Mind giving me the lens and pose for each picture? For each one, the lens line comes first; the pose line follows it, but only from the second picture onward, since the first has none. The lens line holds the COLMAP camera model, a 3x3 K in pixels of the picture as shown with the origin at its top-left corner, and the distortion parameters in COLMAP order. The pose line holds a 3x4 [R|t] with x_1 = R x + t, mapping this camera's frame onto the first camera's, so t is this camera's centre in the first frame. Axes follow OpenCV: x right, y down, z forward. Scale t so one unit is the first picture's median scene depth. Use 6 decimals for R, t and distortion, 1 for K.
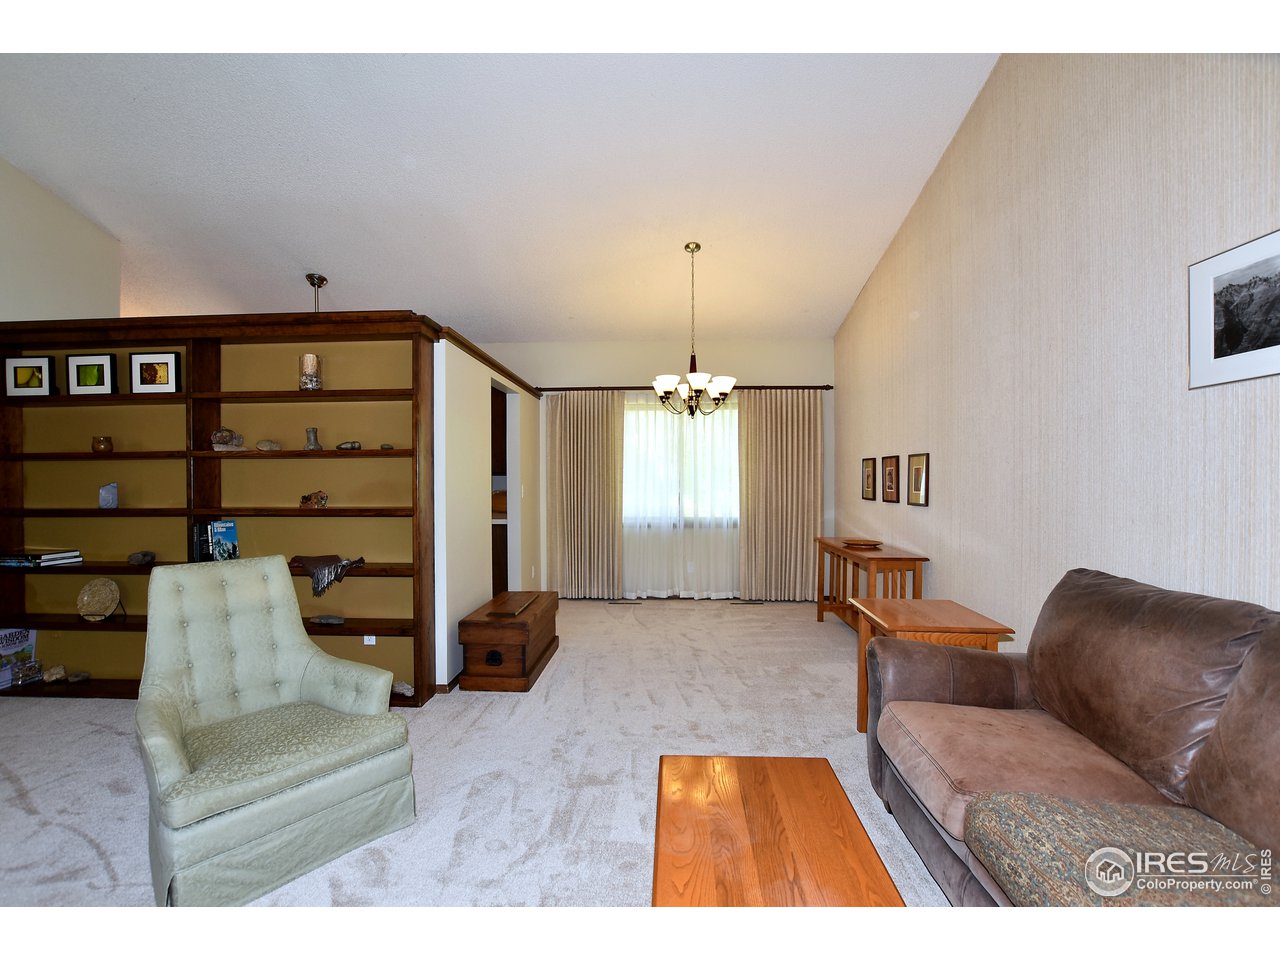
lens RADIAL K [[587.9, 0, 636.0], [0, 587.9, 482.8], [0, 0, 1]] dist [-0.030573, 0.002877]
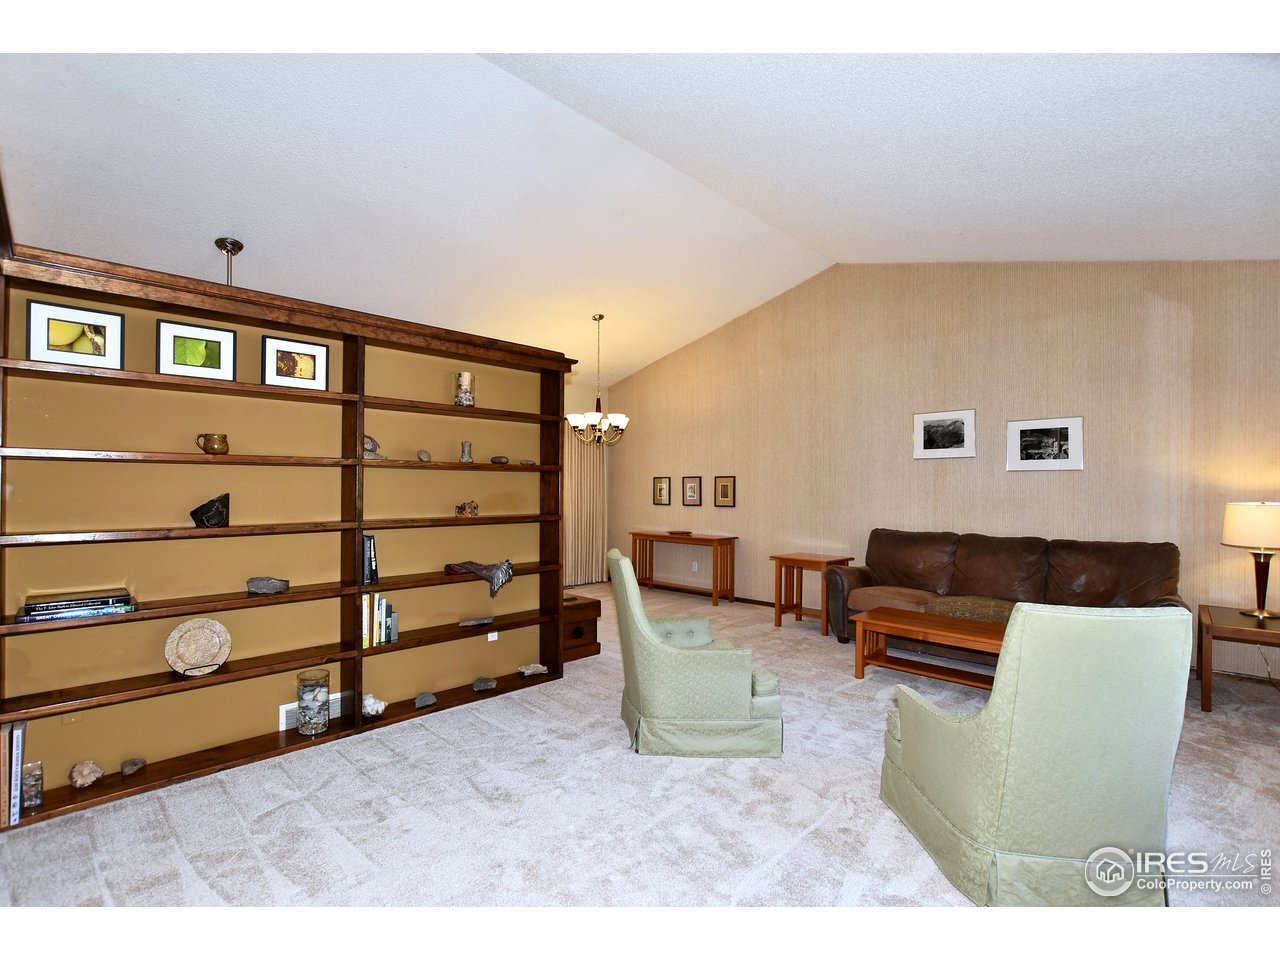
lens RADIAL K [[587.9, 0, 642.6], [0, 587.9, 480.7], [0, 0, 1]] dist [-0.030573, 0.002877]
pose [[0.671919, 0.015404, 0.740465, -1.107693], [0.001553, 0.999752, -0.022207, 0.001141], [-0.740623, 0.016071, 0.671728, 0.044937]]
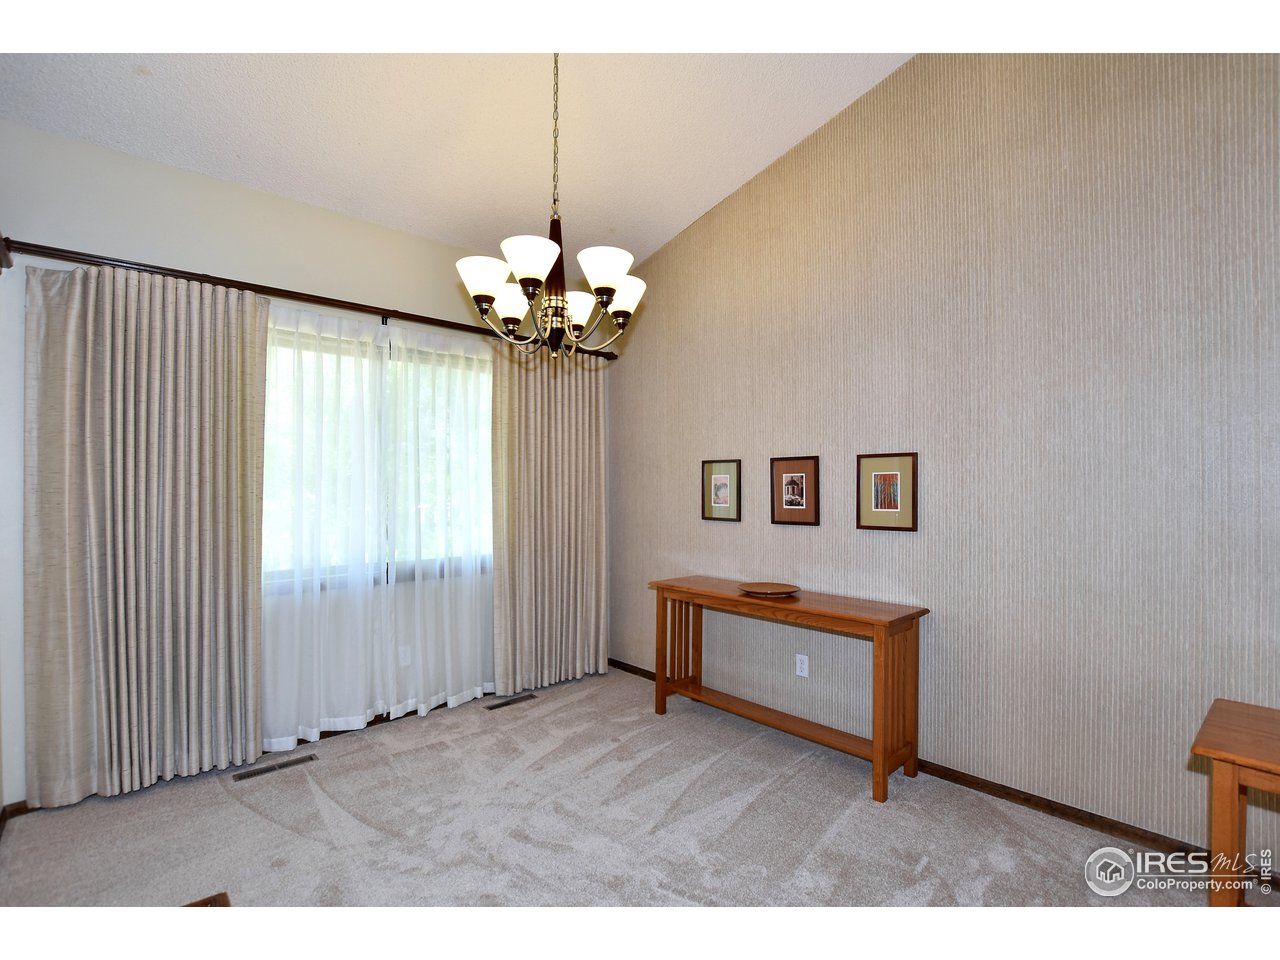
lens RADIAL K [[587.9, 0, 638.5], [0, 587.9, 481.8], [0, 0, 1]] dist [-0.030573, 0.002877]
pose [[0.709597, 0.010665, 0.704527, -0.238203], [0.002756, 0.999836, -0.017910, -0.006417], [-0.704603, 0.014650, 0.709451, 0.856942]]
